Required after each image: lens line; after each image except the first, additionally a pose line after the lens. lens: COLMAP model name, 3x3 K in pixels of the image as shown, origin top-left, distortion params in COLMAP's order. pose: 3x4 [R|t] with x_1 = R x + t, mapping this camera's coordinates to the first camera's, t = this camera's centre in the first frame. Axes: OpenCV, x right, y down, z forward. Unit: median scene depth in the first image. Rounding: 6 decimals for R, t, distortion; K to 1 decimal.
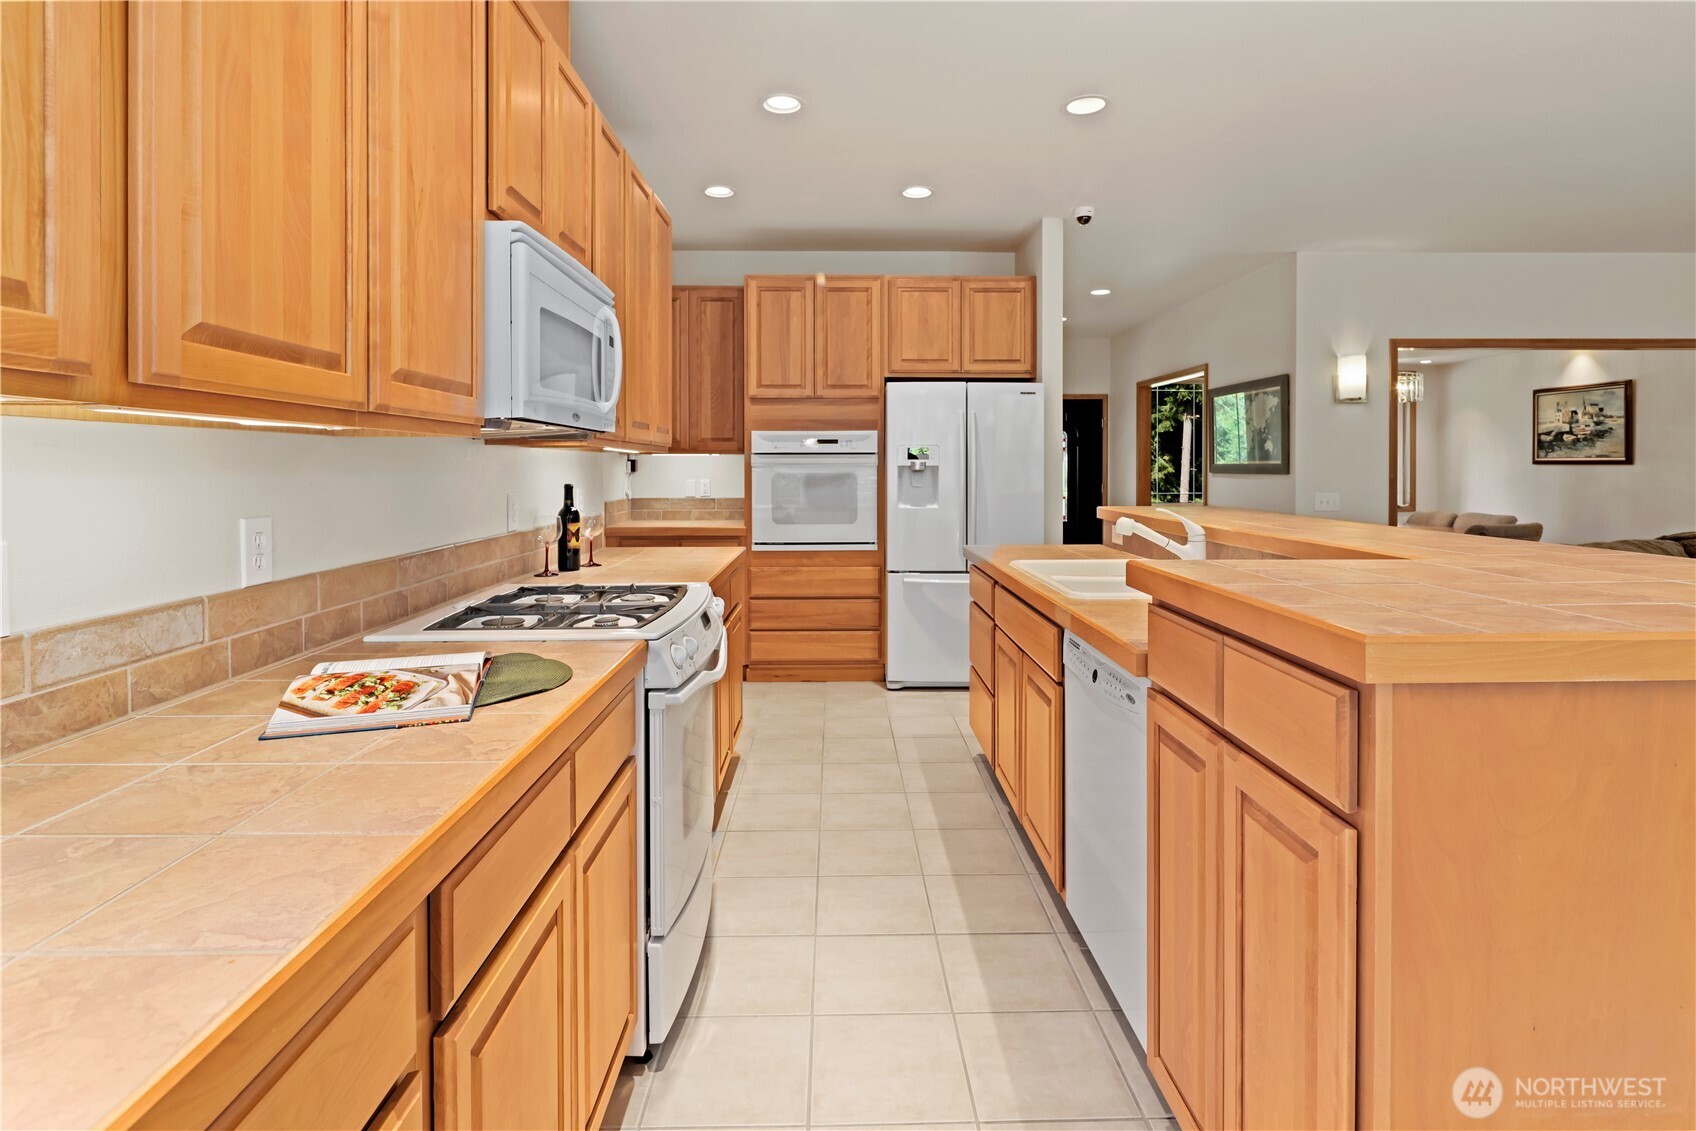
lens RADIAL K [[835.7, 0, 846.6], [0, 835.7, 472.9], [0, 0, 1]] dist [0.001183, -0.002134]
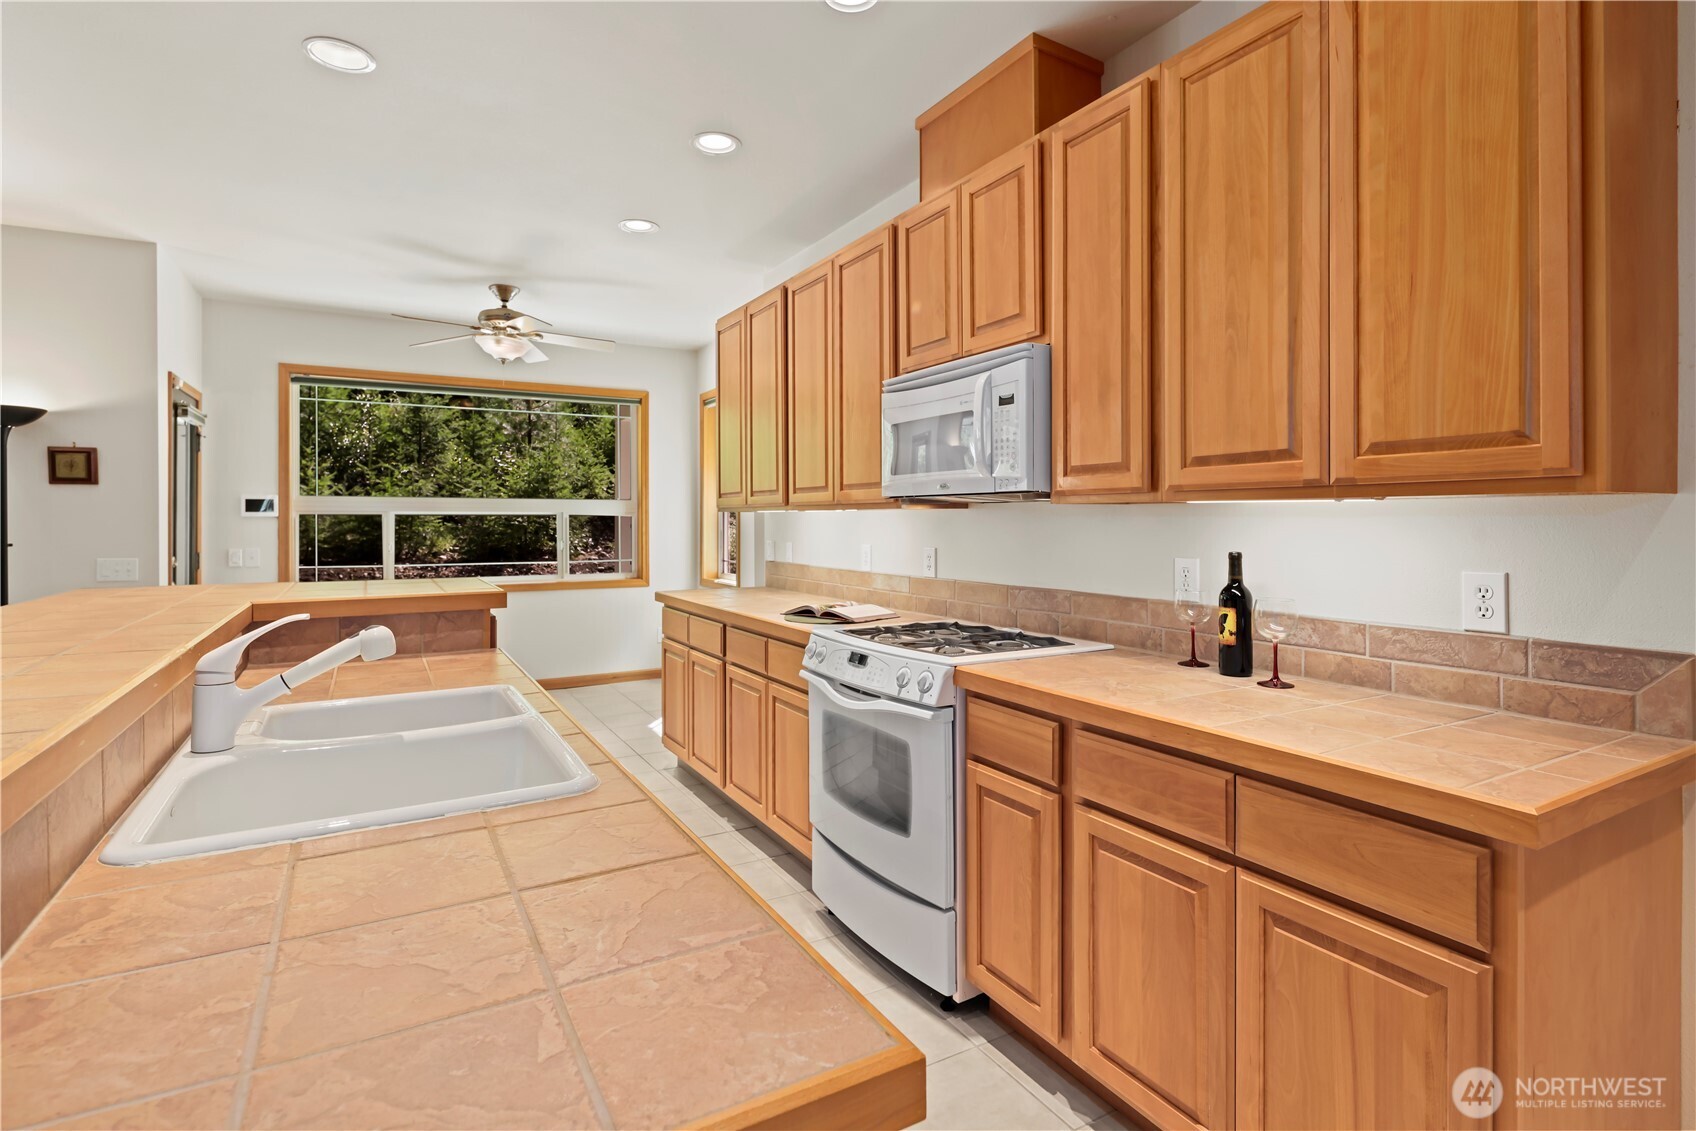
lens RADIAL K [[828.9, 0, 846.4], [0, 828.9, 523.2], [0, 0, 1]] dist [0.001296, -0.001054]
pose [[-0.874480, 0.003501, -0.485049, 0.172552], [-0.001518, 0.999949, 0.009954, -0.010269], [0.485059, 0.009441, -0.874431, 0.855306]]
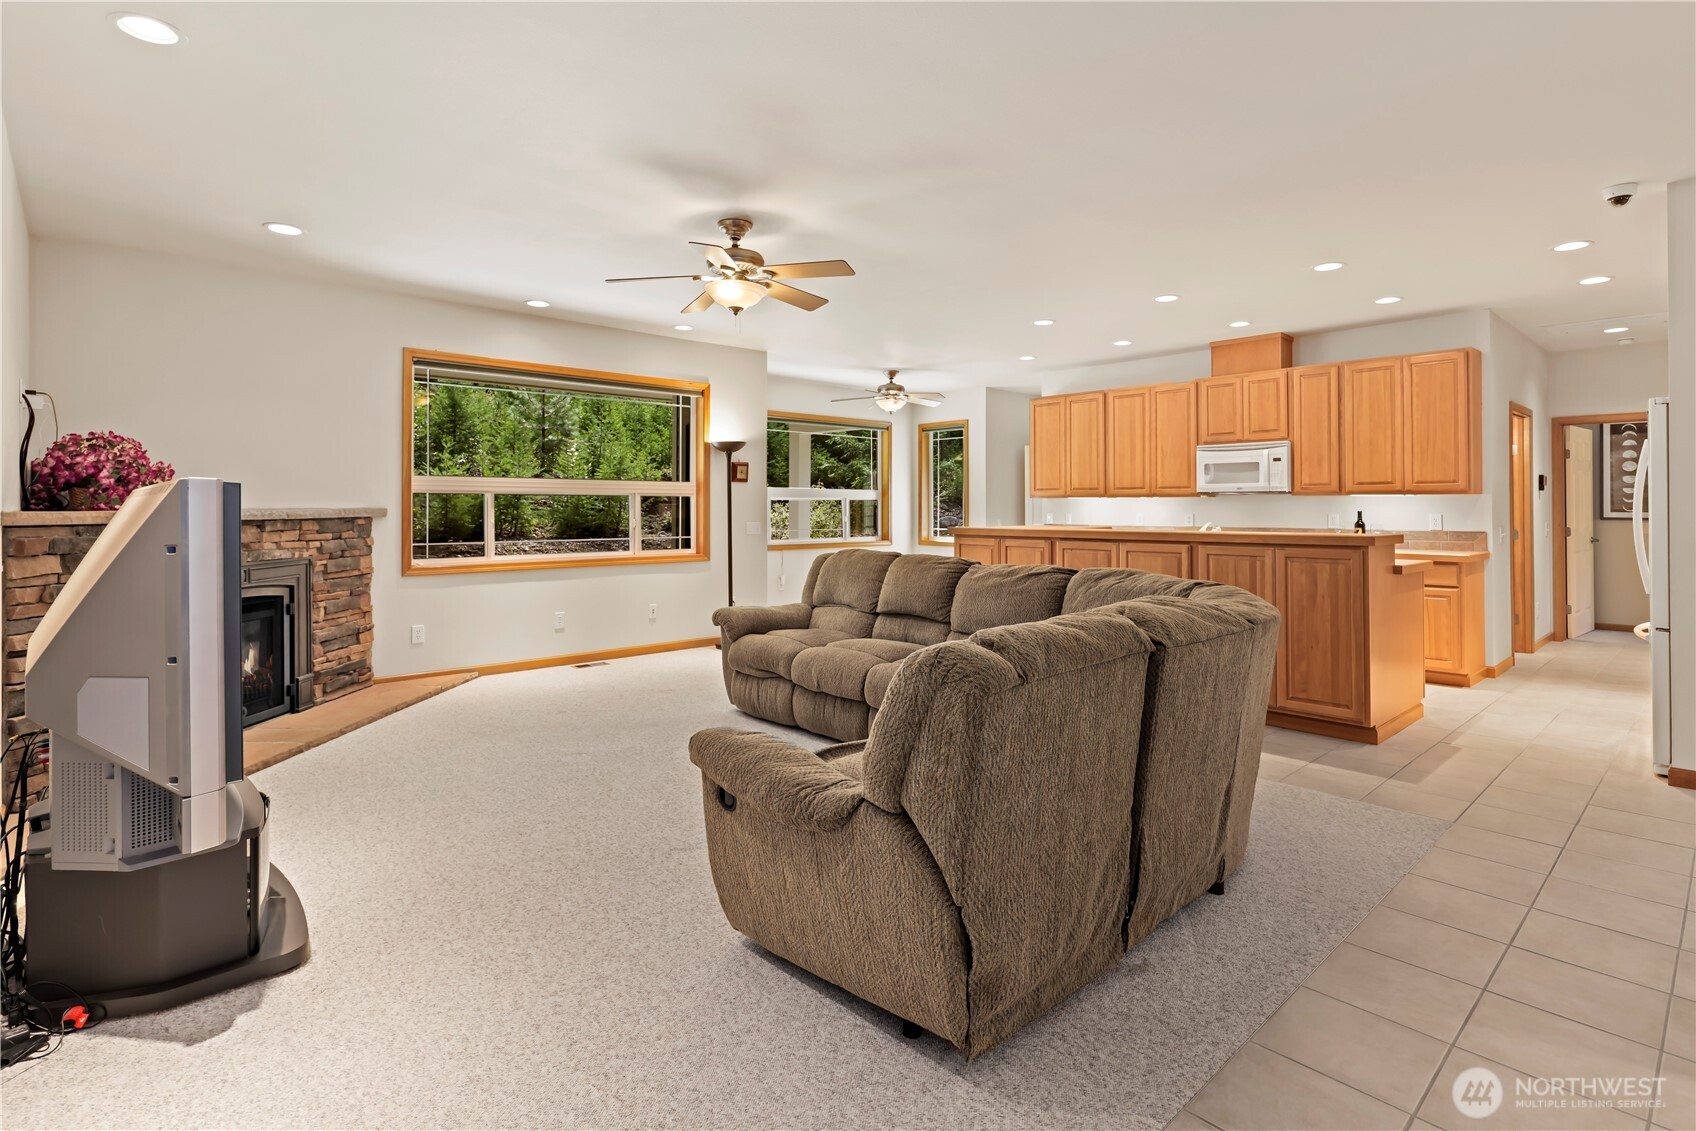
lens RADIAL K [[830.4, 0, 840.3], [0, 830.4, 500.8], [0, 0, 1]] dist [-0.000591, -0.001018]
pose [[-0.749468, -0.004177, -0.662027, 1.313847], [-0.003500, 0.999991, -0.002348, -0.002207], [0.662031, 0.000558, -0.749476, 1.036774]]
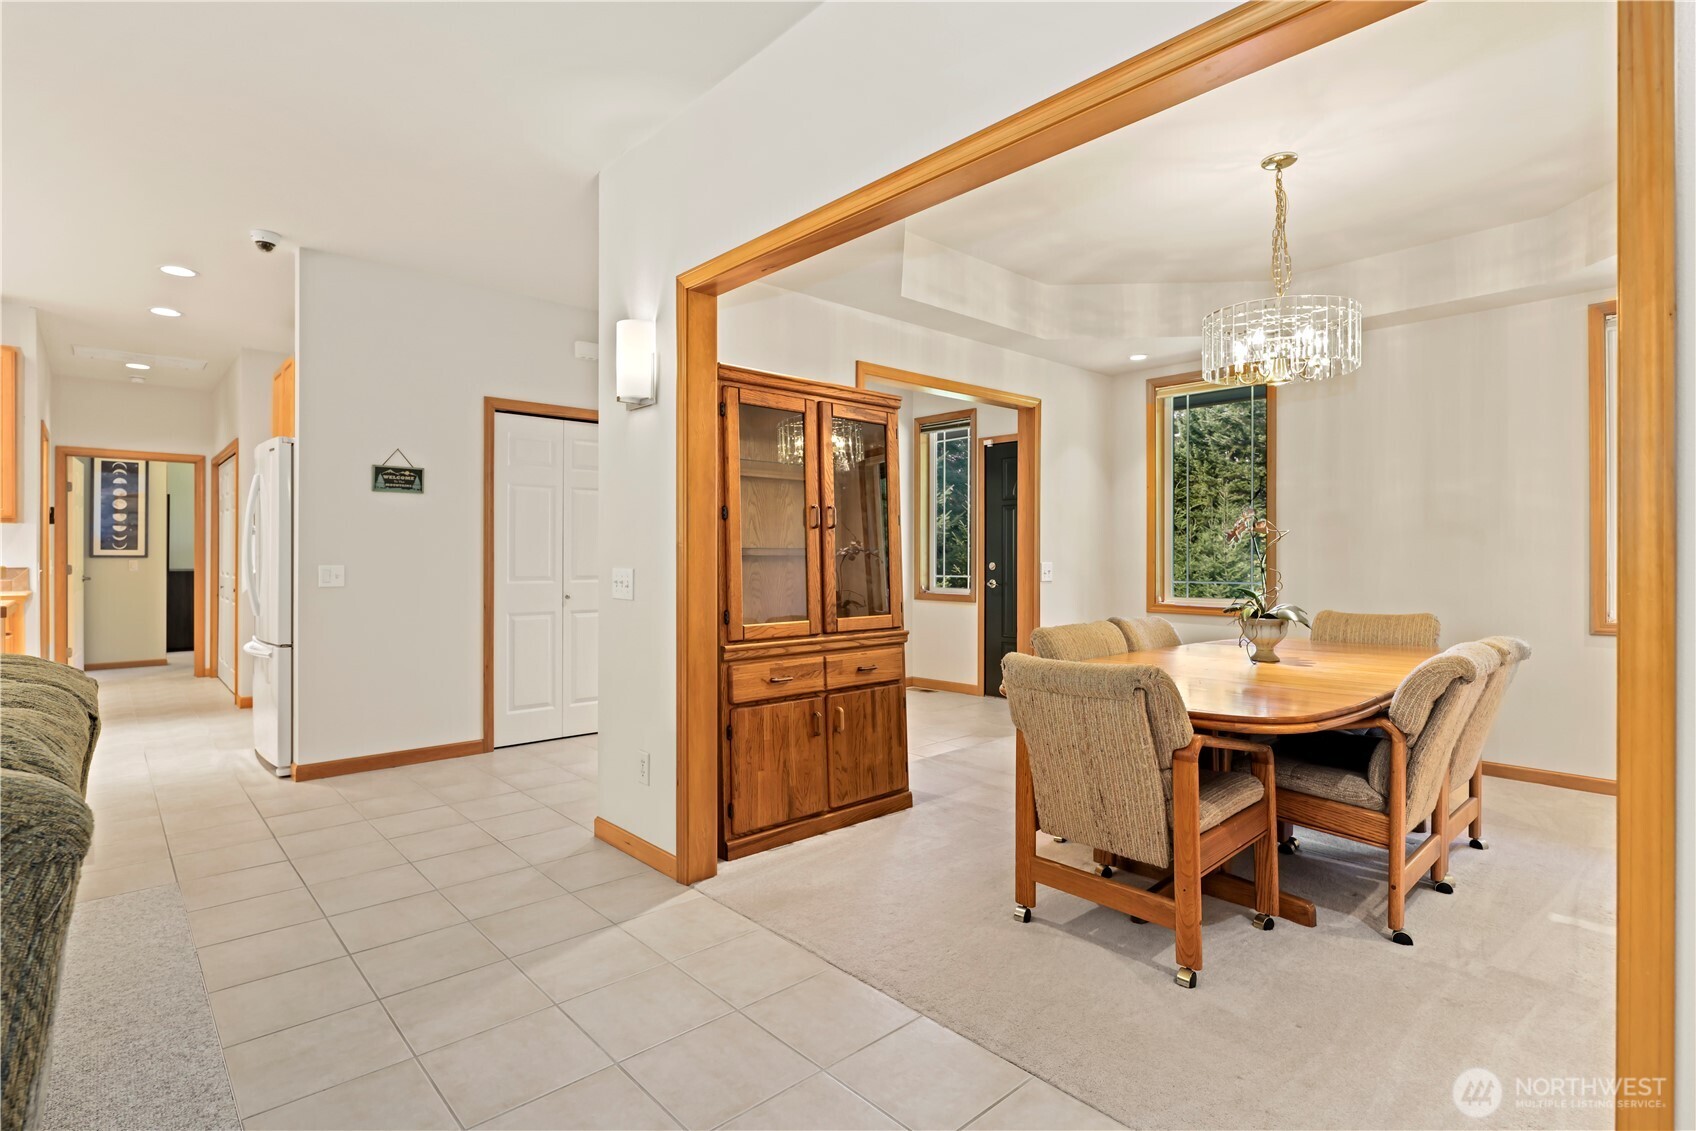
lens RADIAL K [[836.5, 0, 842.7], [0, 836.5, 559.4], [0, 0, 1]] dist [-0.000819, -0.000990]
pose [[0.660362, 0.004904, -0.750932, 1.260670], [-0.006398, 0.999979, 0.000904, 0.018989], [0.750920, 0.004208, 0.660379, 0.824560]]
